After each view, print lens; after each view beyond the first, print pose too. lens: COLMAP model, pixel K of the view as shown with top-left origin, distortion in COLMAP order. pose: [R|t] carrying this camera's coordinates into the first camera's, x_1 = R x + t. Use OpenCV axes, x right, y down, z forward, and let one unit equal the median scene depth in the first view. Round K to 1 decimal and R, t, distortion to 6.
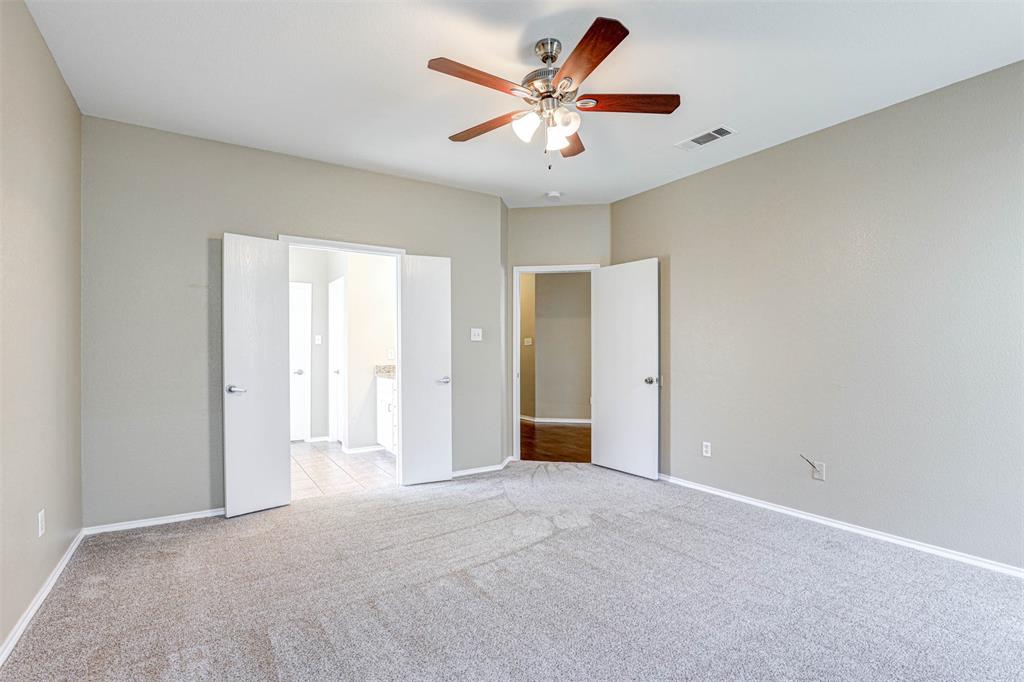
lens RADIAL K [[474.7, 0, 514.2], [0, 474.7, 355.4], [0, 0, 1]] dist [-0.030863, 0.002367]
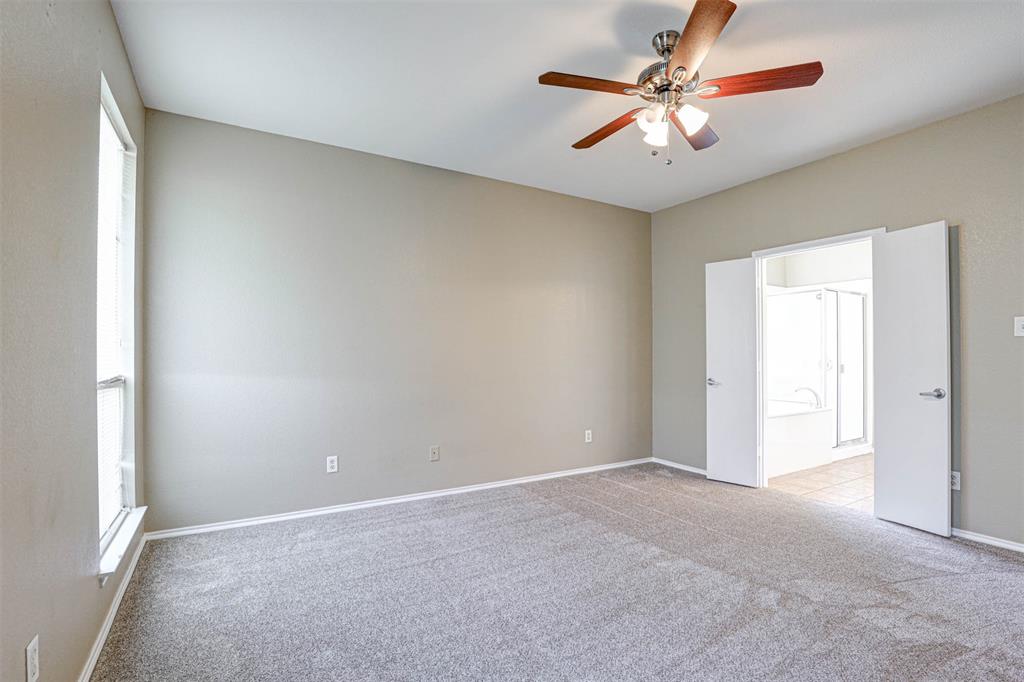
lens RADIAL K [[474.7, 0, 514.2], [0, 474.7, 355.4], [0, 0, 1]] dist [-0.030863, 0.002367]
pose [[-0.048691, -0.000888, -0.998813, 0.607003], [-0.011957, 0.999928, -0.000306, 0.004056], [0.998742, 0.011928, -0.048698, 0.418683]]
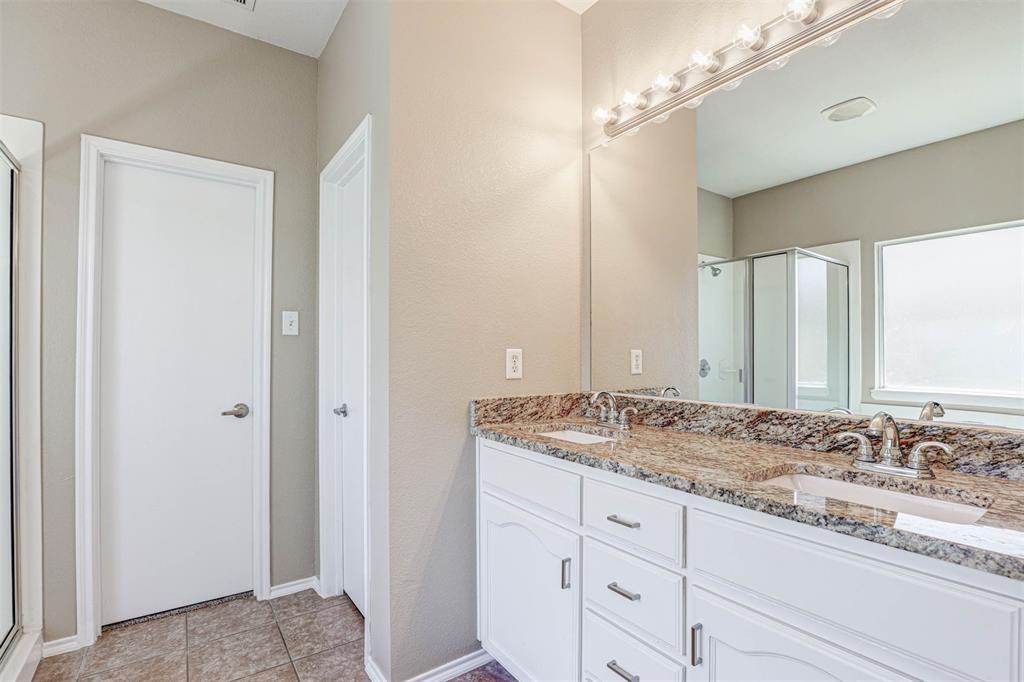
lens RADIAL K [[474.7, 0, 514.2], [0, 474.7, 355.4], [0, 0, 1]] dist [-0.030863, 0.002367]
pose [[0.999194, 0.001719, 0.040114, -0.388646], [-0.001438, 0.999974, -0.007038, -0.008437], [-0.040125, 0.006974, 0.999170, 0.953694]]
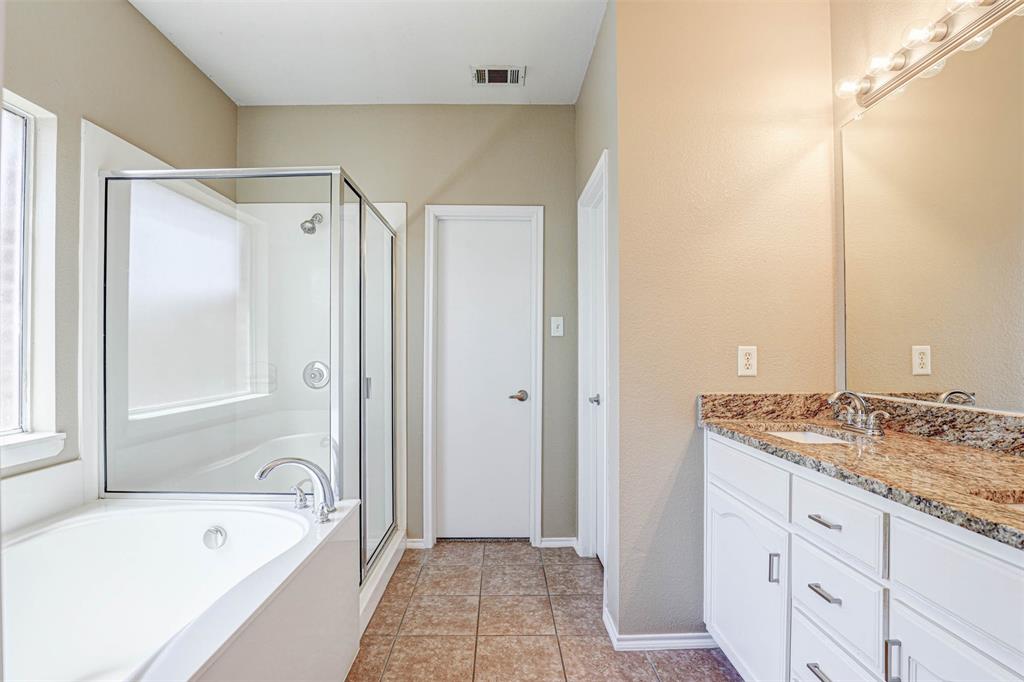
lens RADIAL K [[474.7, 0, 514.2], [0, 474.7, 355.4], [0, 0, 1]] dist [-0.030863, 0.002367]
pose [[0.848562, 0.004489, -0.529076, -0.317437], [-0.005350, 0.999986, -0.000096, -0.007705], [0.529068, 0.002912, 0.848574, 0.902268]]
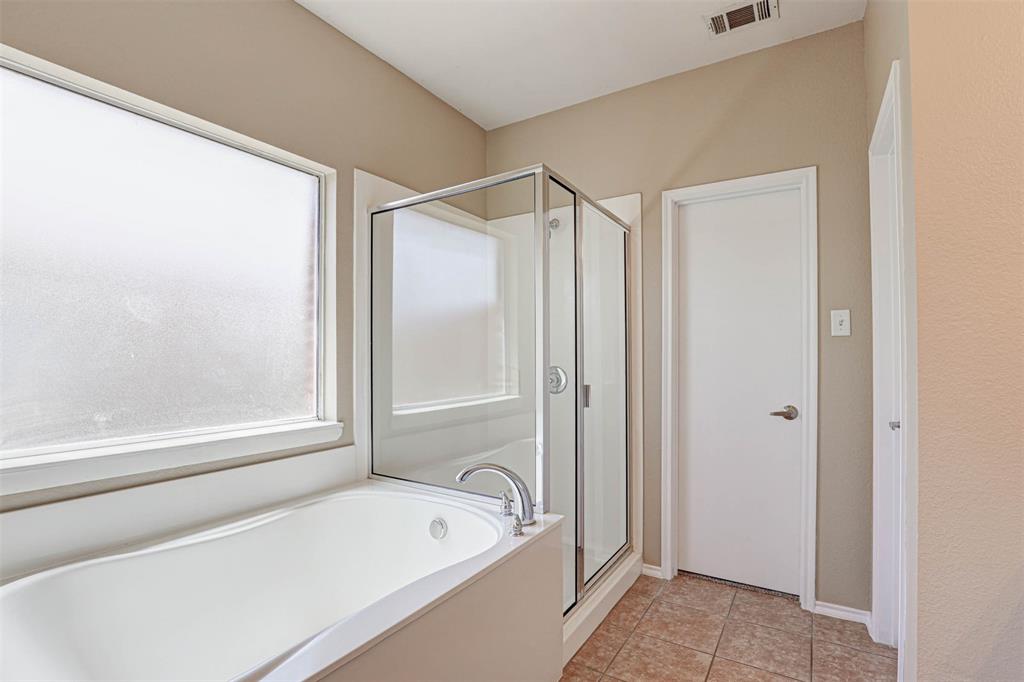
lens RADIAL K [[479.9, 0, 525.3], [0, 479.9, 355.5], [0, 0, 1]] dist [-0.027430, 0.000797]
pose [[0.425224, -0.000365, -0.905088, -0.308842], [-0.007478, 0.999964, -0.003916, -0.010350], [0.905057, 0.008434, 0.425206, 0.994859]]
